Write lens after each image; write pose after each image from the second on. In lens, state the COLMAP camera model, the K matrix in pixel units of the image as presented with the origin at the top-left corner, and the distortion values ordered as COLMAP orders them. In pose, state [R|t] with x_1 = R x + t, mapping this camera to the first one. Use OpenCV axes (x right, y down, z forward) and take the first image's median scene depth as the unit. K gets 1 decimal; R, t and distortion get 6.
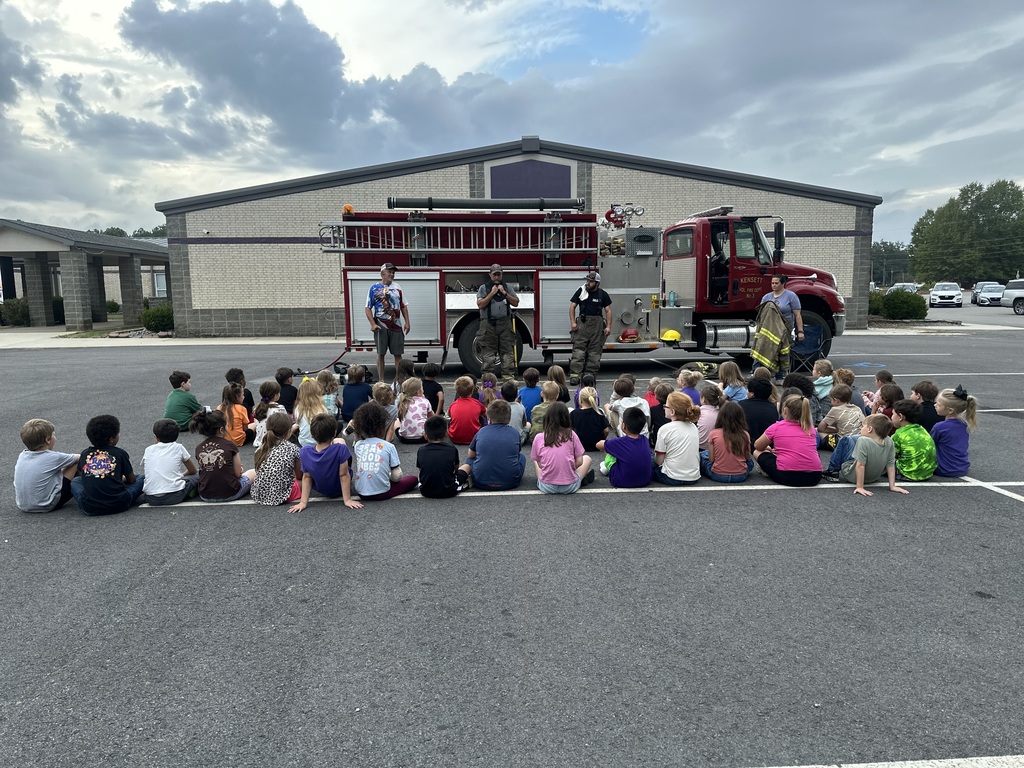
lens RADIAL K [[719.0, 0, 512.0], [0, 719.0, 384.0], [0, 0, 1]] dist [0.121571, -0.161711]
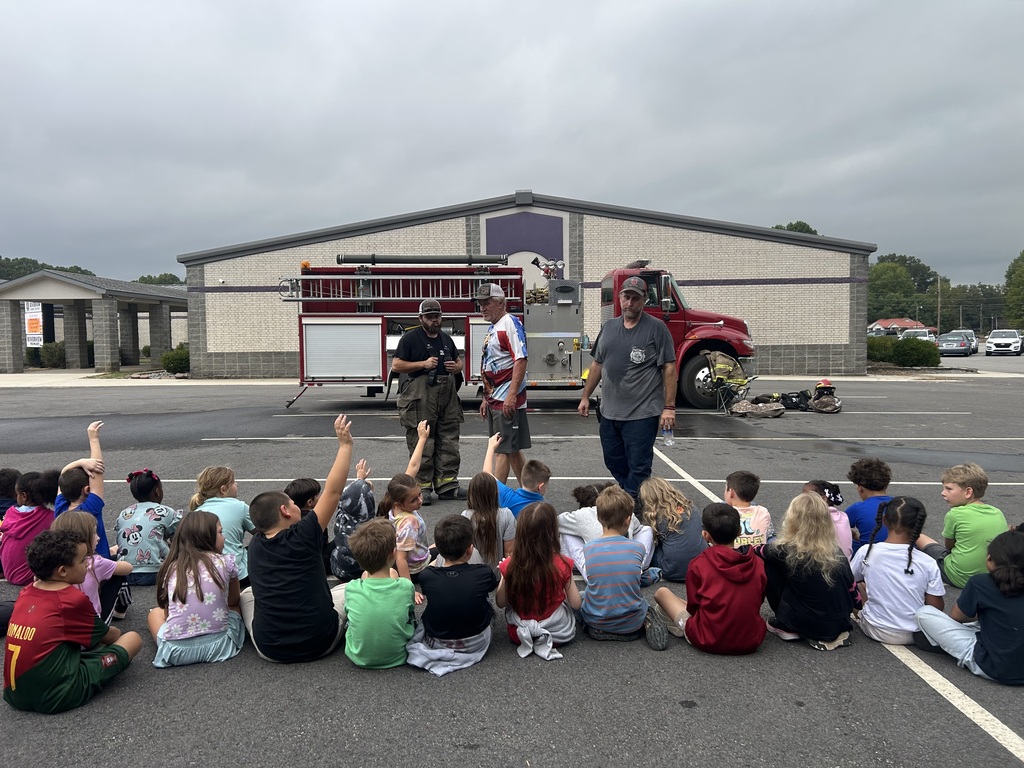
lens RADIAL K [[771.6, 0, 512.0], [0, 771.6, 384.0], [0, 0, 1]] dist [0.106498, -0.109596]
pose [[0.996543, 0.007577, -0.082738, 0.116055], [-0.013165, 0.997653, -0.067200, 0.016838], [0.082035, 0.068057, 0.994303, -0.112330]]
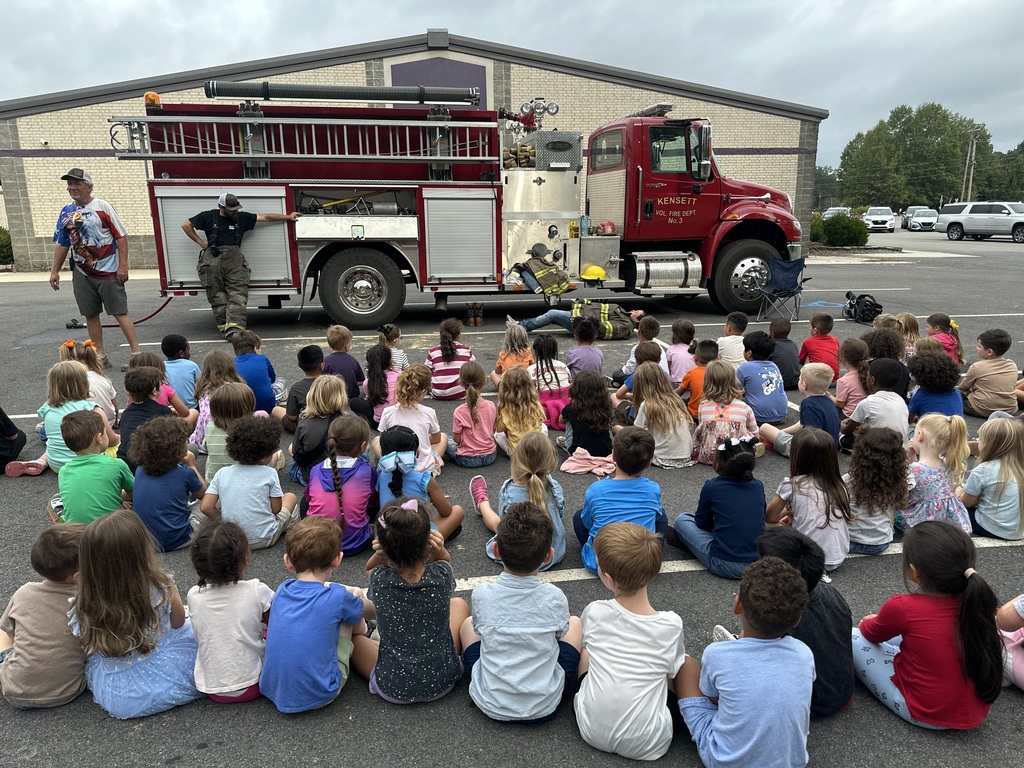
lens RADIAL K [[723.2, 0, 512.0], [0, 723.2, 384.0], [0, 0, 1]] dist [0.072665, -0.096545]
pose [[0.996185, -0.019613, 0.085039, 0.035118], [0.011050, 0.994924, 0.100021, -0.014579], [-0.086569, -0.098700, 0.991345, 0.119881]]
